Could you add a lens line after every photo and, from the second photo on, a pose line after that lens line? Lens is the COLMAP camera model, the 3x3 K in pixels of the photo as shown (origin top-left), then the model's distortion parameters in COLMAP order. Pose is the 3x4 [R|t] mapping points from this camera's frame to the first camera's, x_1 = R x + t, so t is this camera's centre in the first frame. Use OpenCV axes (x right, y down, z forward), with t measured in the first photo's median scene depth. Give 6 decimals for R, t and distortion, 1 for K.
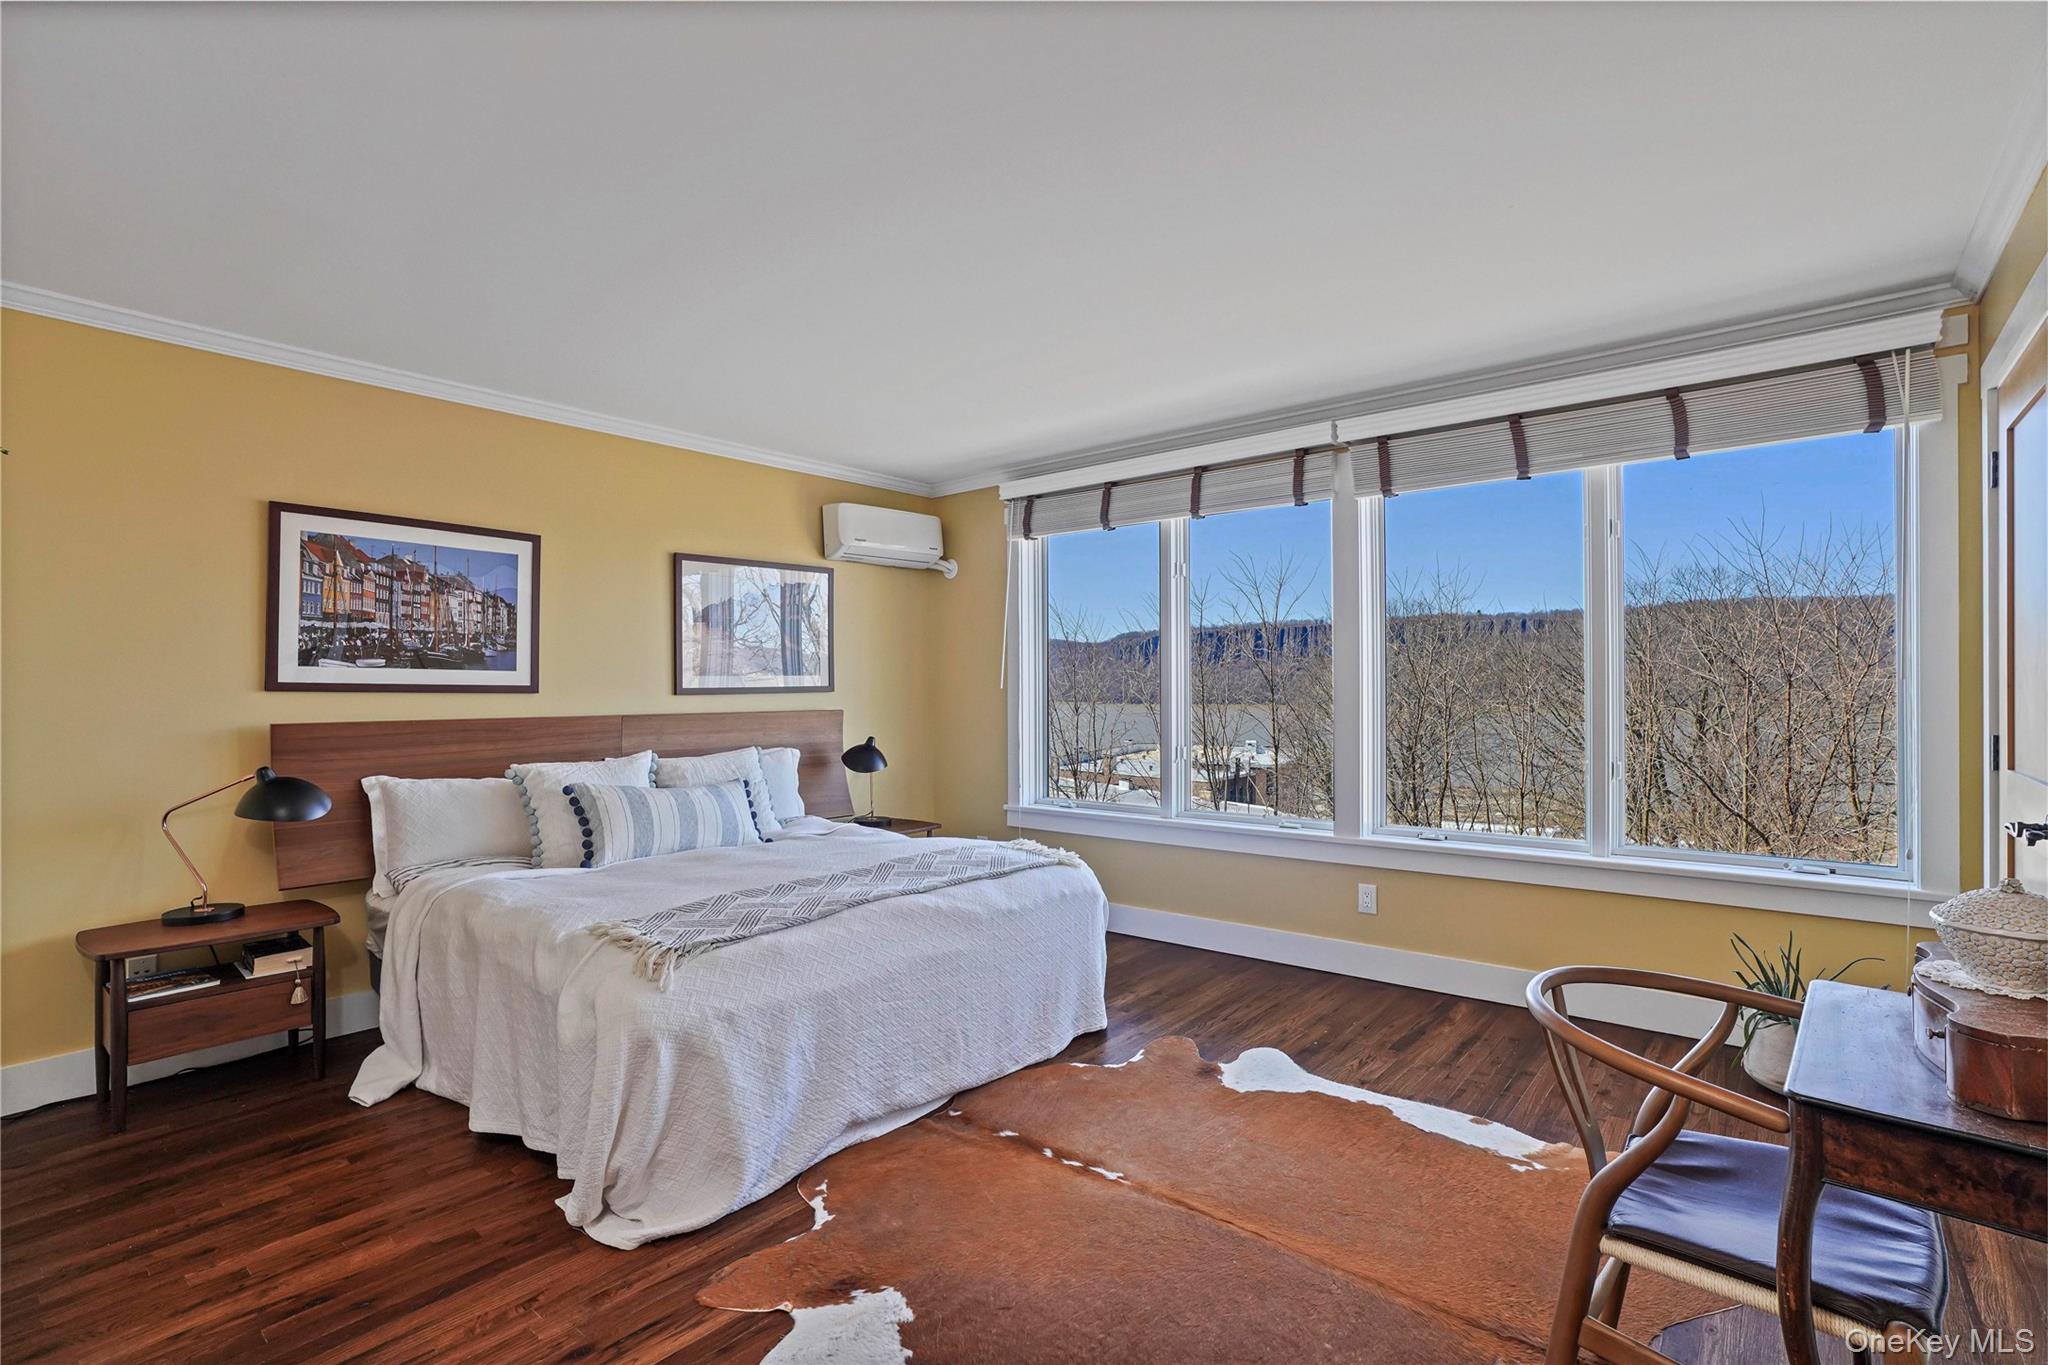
lens RADIAL K [[943.6, 0, 1025.3], [0, 943.6, 691.9], [0, 0, 1]] dist [-0.032221, 0.000940]
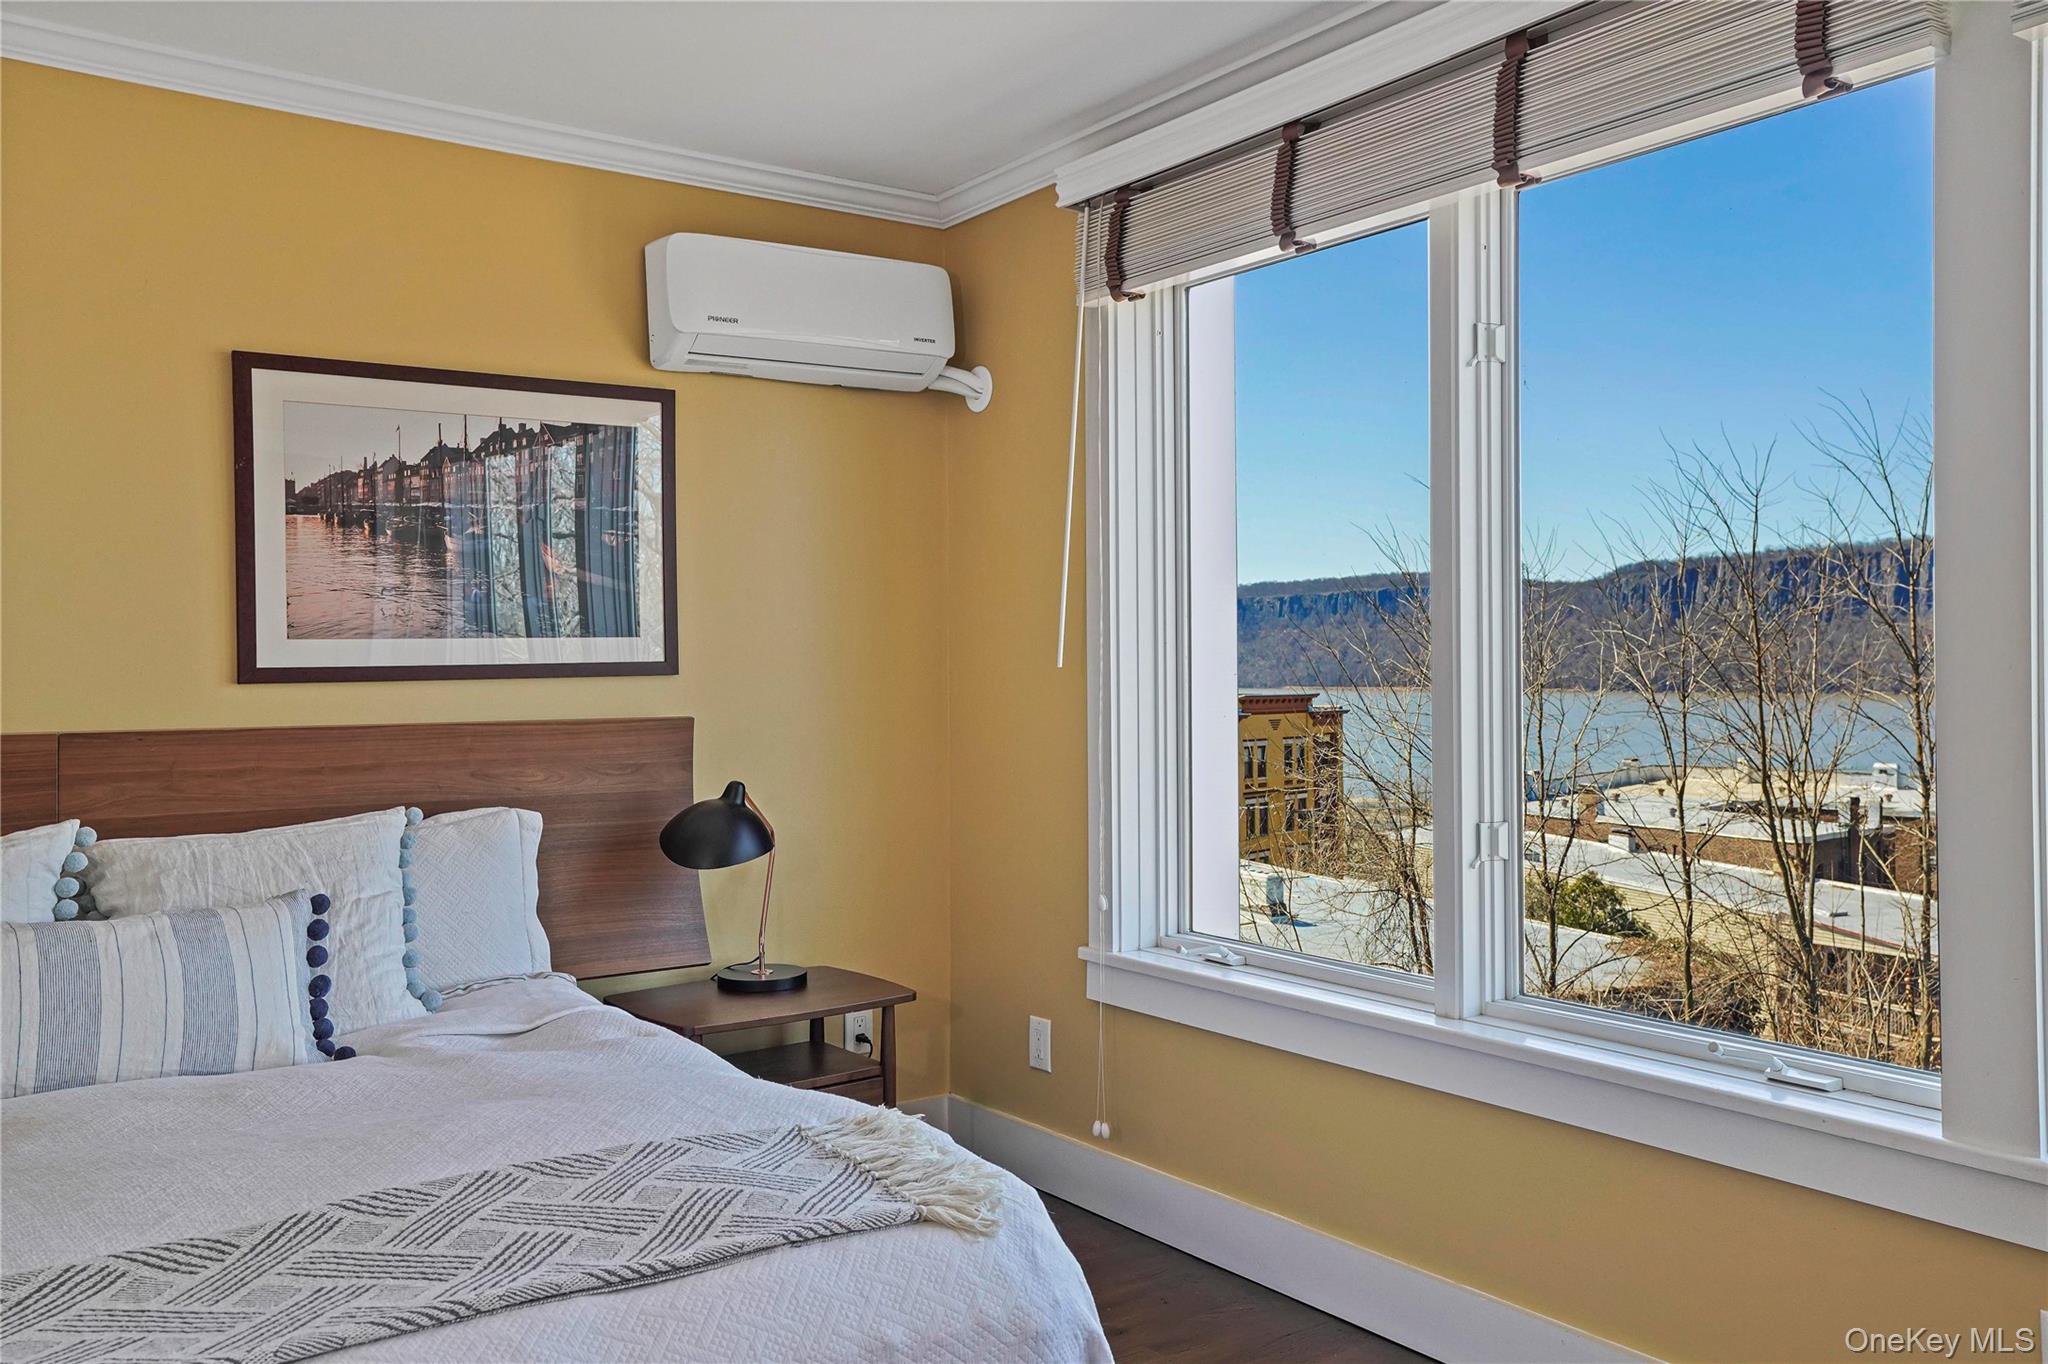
lens RADIAL K [[1623.6, 0, 1024.0], [0, 1623.6, 682.0], [0, 0, 1]] dist [0.018176, 0.003474]
pose [[0.968535, 0.003295, -0.248854, 0.137329], [-0.001331, 0.999967, 0.008058, -0.003446], [0.248872, -0.007474, 0.968508, 0.317783]]
